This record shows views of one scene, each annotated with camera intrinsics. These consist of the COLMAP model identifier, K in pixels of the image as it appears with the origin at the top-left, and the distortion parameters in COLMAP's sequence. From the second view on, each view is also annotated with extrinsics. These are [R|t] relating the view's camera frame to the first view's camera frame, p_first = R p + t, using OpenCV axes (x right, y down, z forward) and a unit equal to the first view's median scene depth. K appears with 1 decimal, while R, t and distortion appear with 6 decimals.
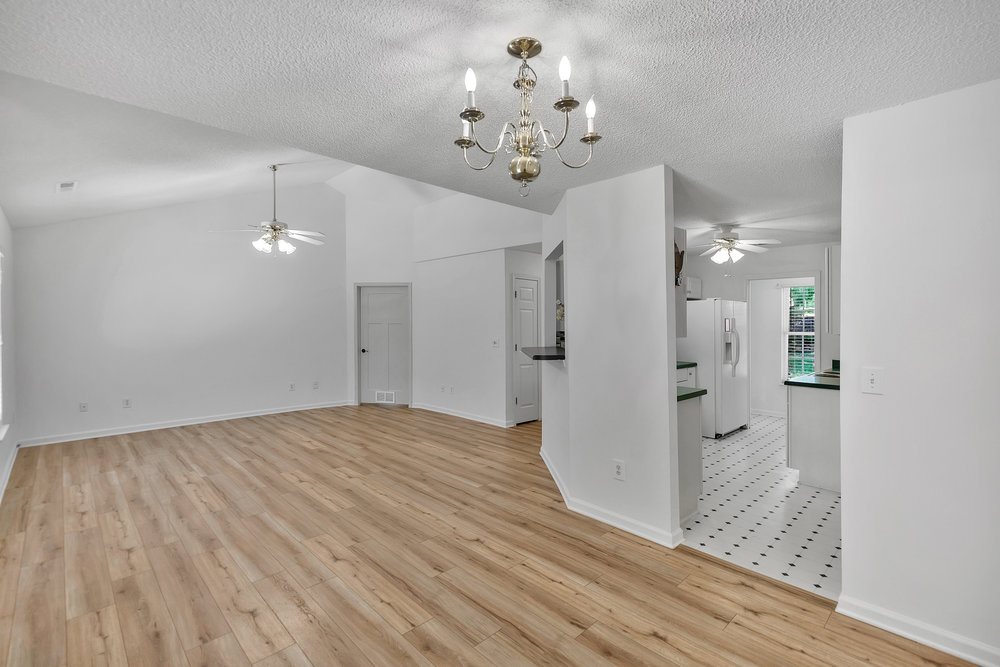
lens RADIAL K [[476.8, 0, 497.8], [0, 476.8, 328.8], [0, 0, 1]] dist [0.017063, 0.000883]
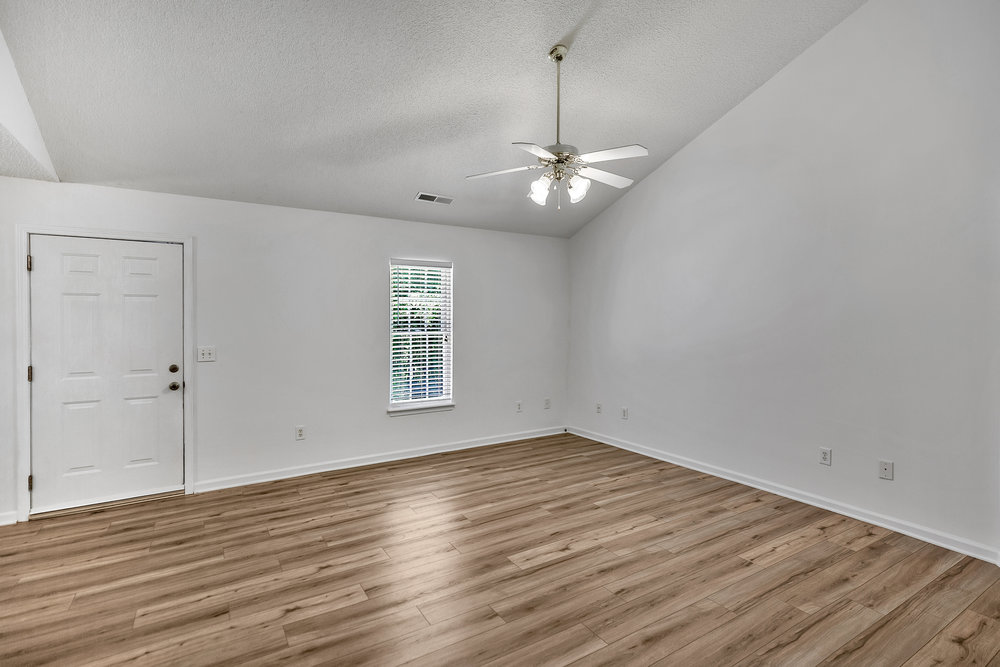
lens RADIAL K [[476.8, 0, 497.1], [0, 476.8, 332.4], [0, 0, 1]] dist [0.017063, 0.000883]
pose [[-0.212963, 0.023098, -0.976787, 0.198794], [-0.006549, 0.999664, 0.025067, -0.023661], [0.977038, 0.011735, -0.212741, 1.584360]]
